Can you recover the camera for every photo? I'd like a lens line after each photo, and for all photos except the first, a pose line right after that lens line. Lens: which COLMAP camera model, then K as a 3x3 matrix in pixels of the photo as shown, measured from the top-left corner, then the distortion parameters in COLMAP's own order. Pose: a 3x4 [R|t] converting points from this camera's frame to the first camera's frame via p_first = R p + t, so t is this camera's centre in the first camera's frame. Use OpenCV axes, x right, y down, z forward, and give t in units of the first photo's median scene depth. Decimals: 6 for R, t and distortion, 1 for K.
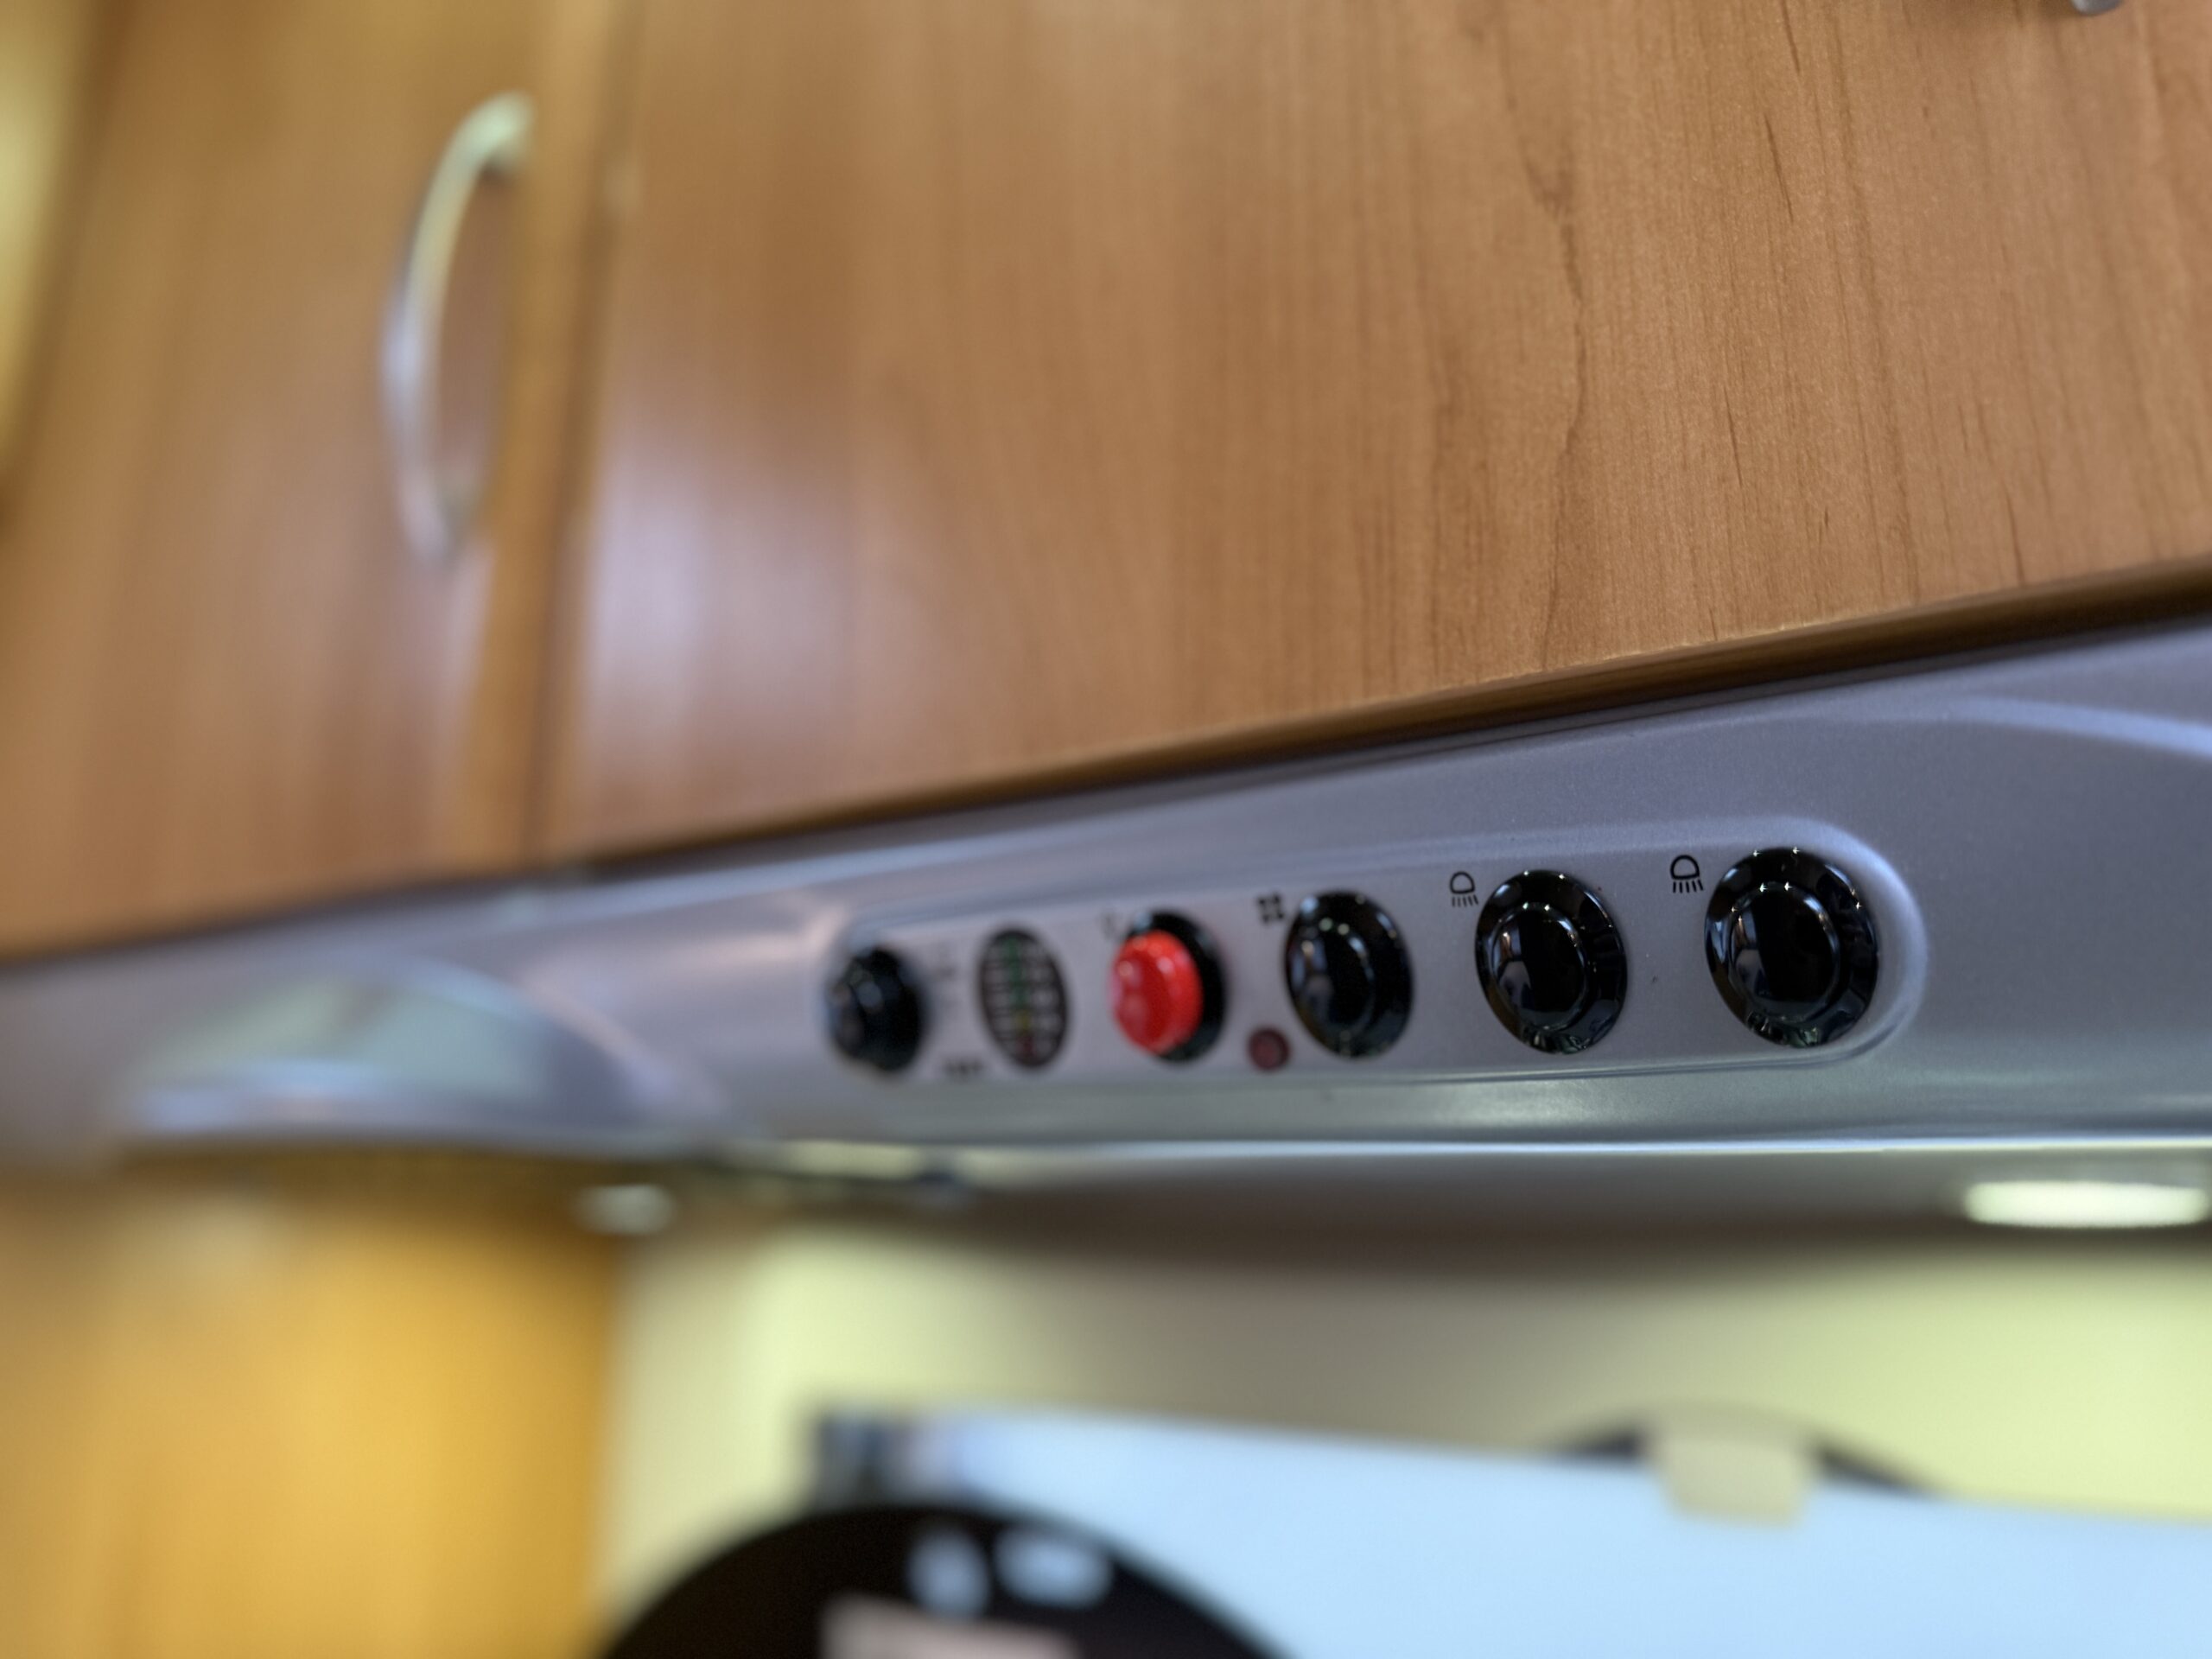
lens RADIAL K [[1553.3, 0, 1117.7], [0, 1553.3, 833.5], [0, 0, 1]] dist [0.063131, -0.092313]
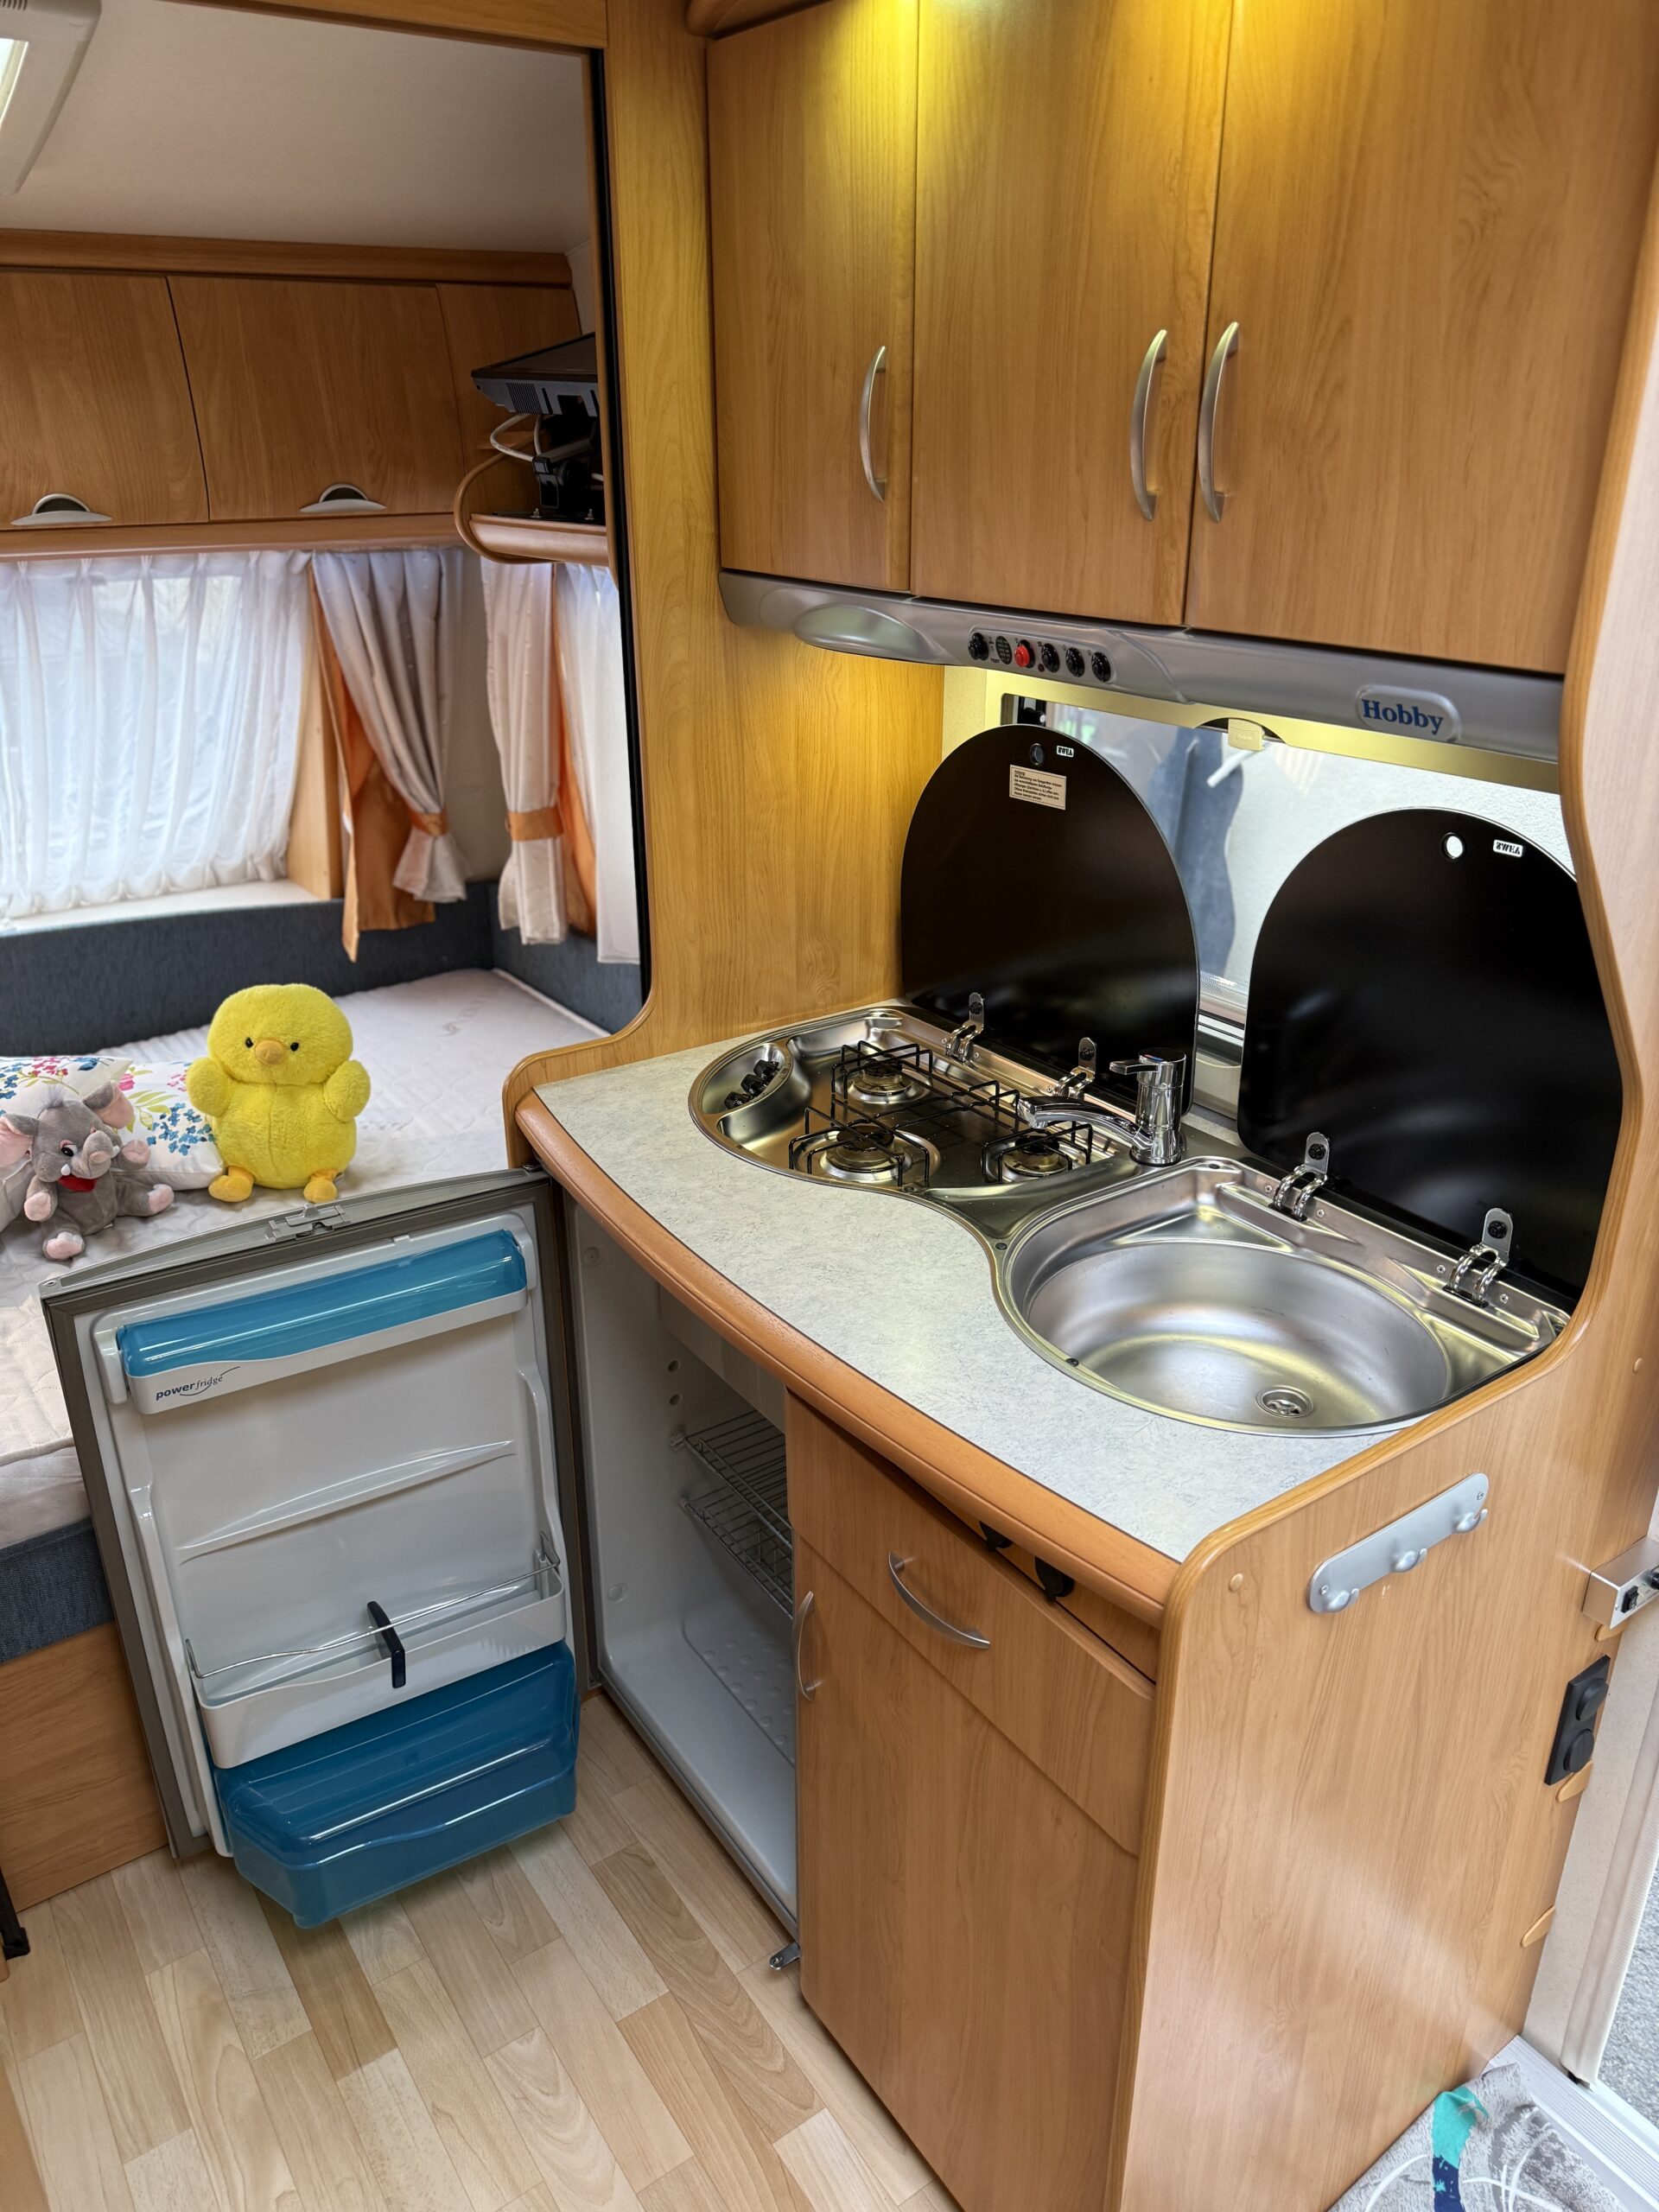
lens RADIAL K [[1553.3, 0, 850.3], [0, 1553.3, 1116.6], [0, 0, 1]] dist [0.063131, -0.092313]
pose [[0.932534, 0.132906, -0.335732, 1.411646], [0.109184, 0.782478, 0.613030, -1.918400], [0.344178, -0.608329, 0.715177, -3.835740]]
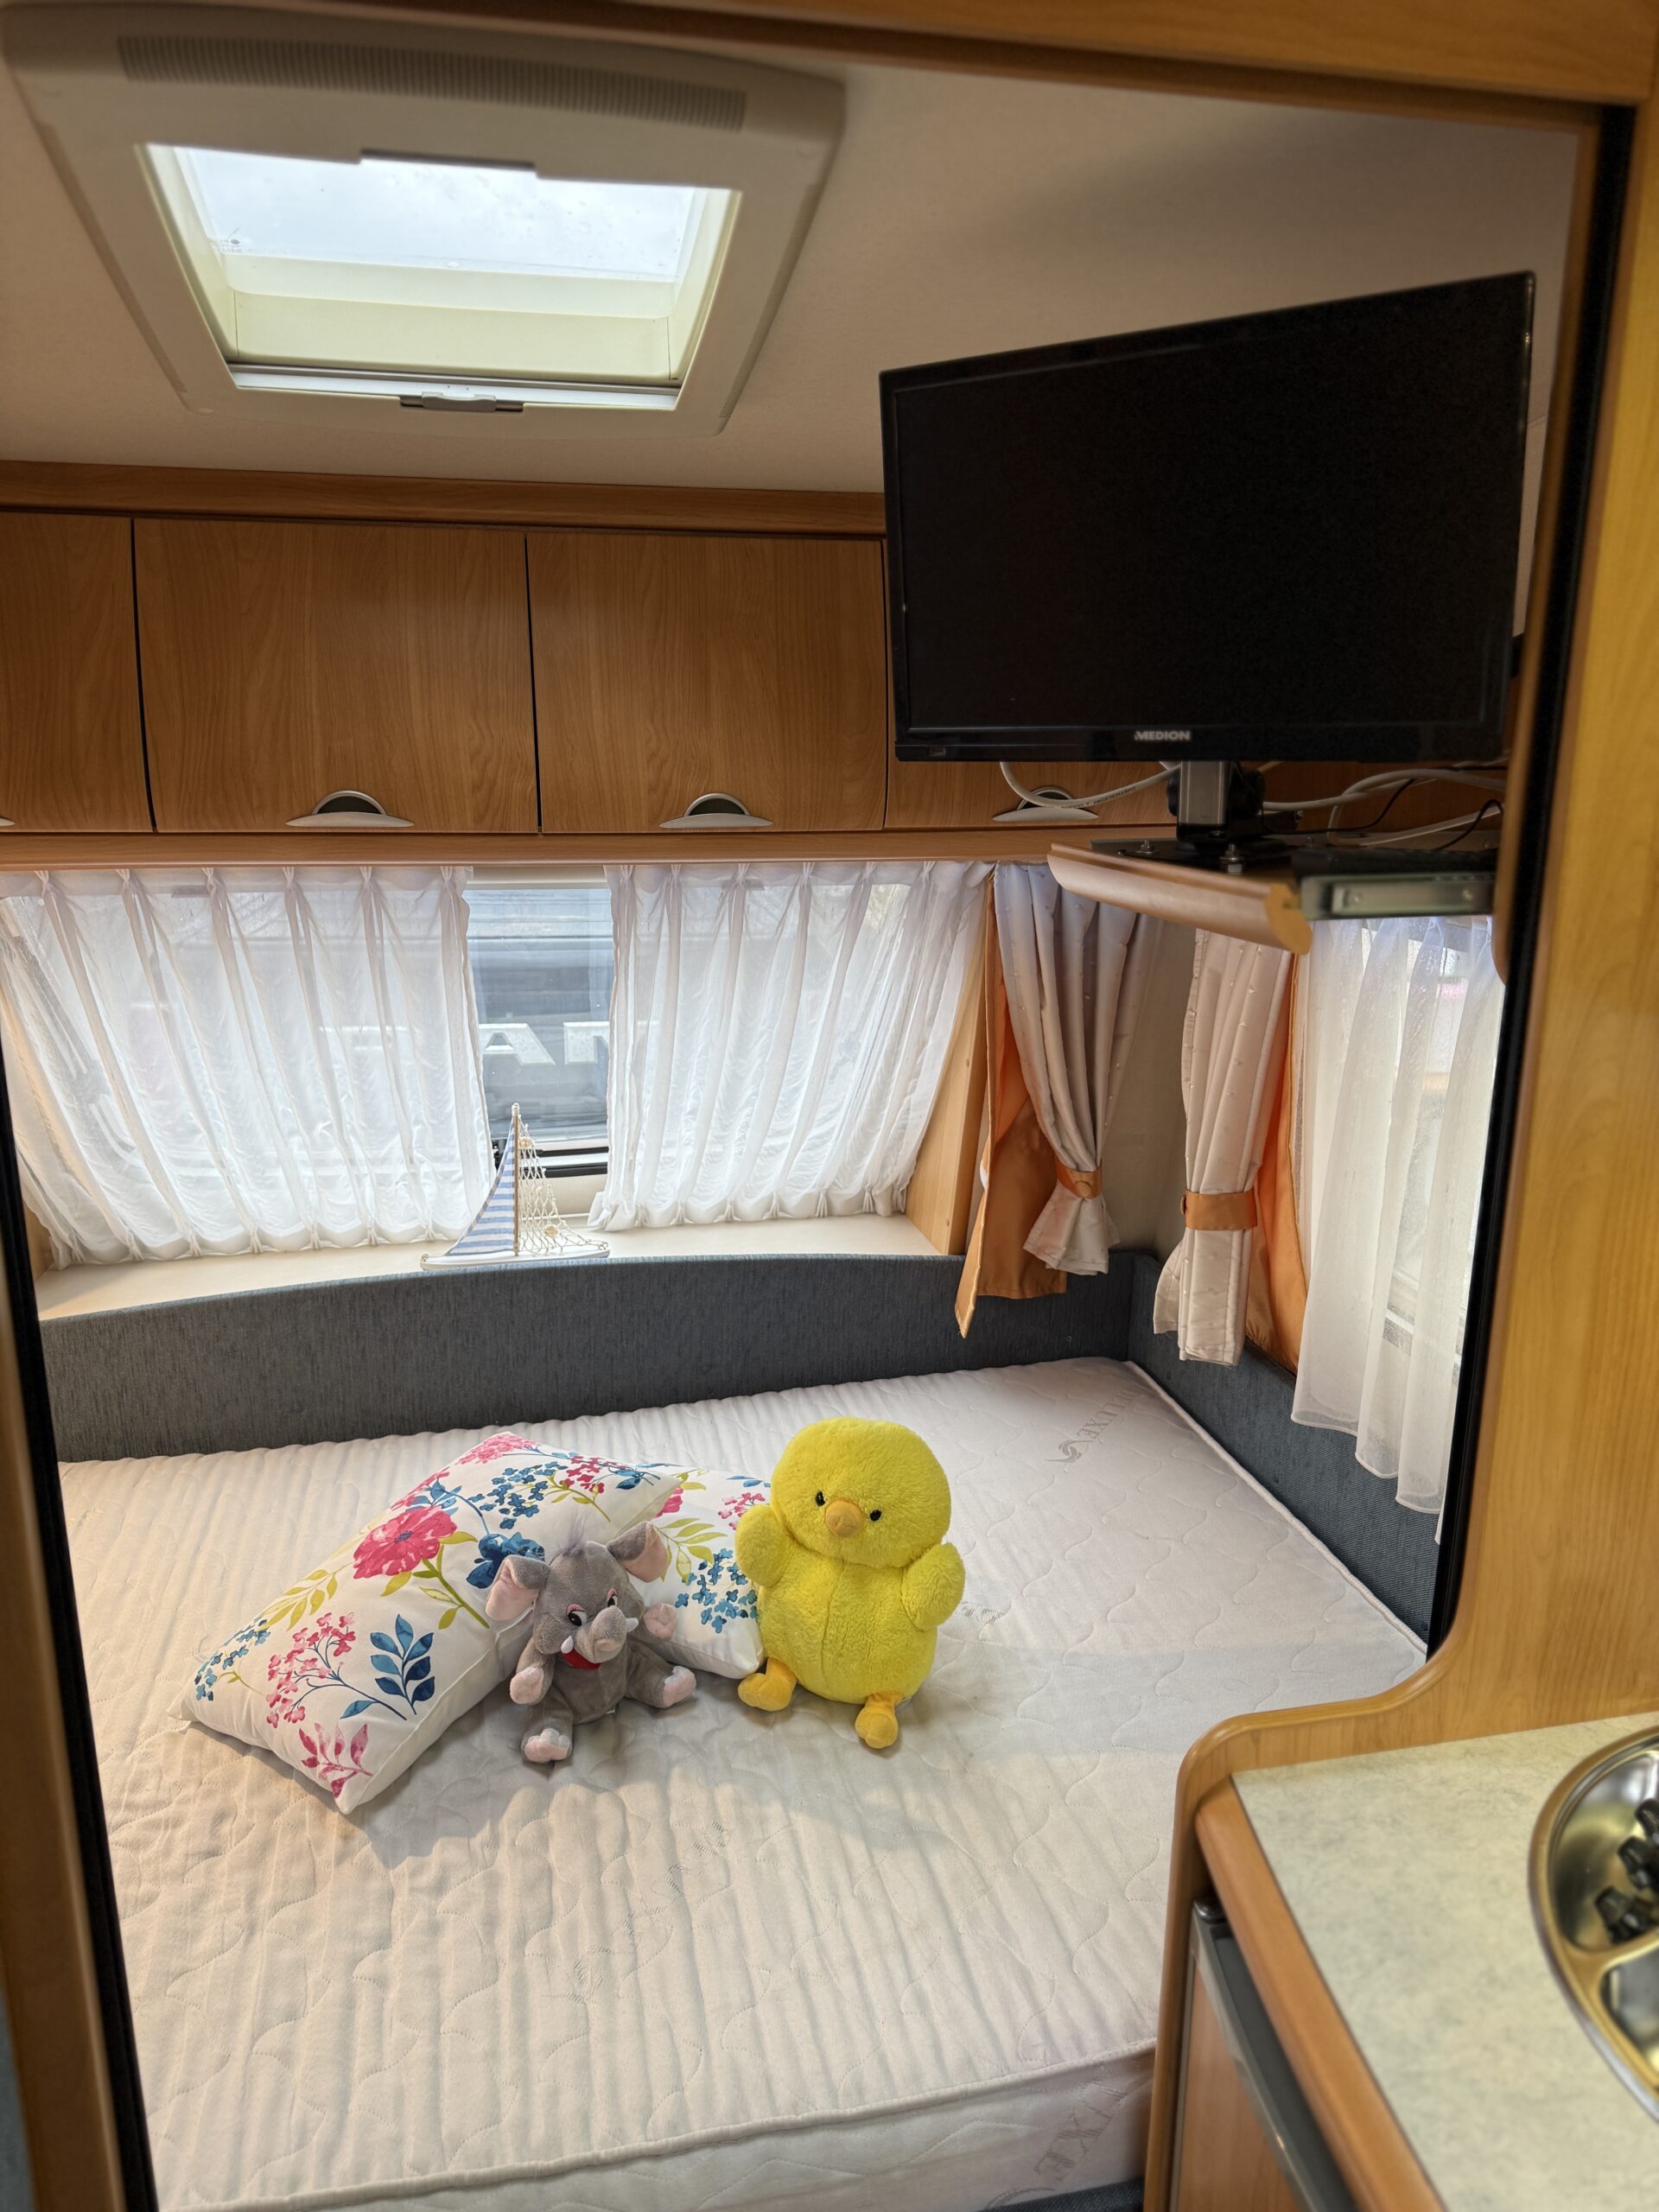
lens RADIAL K [[1553.3, 0, 834.4], [0, 1553.3, 1102.7], [0, 0, 1]] dist [0.063131, -0.092313]
pose [[0.716945, 0.160126, -0.678491, -0.440486], [0.189266, 0.891999, 0.410507, -1.380026], [0.670946, -0.422726, 0.609207, -1.806516]]
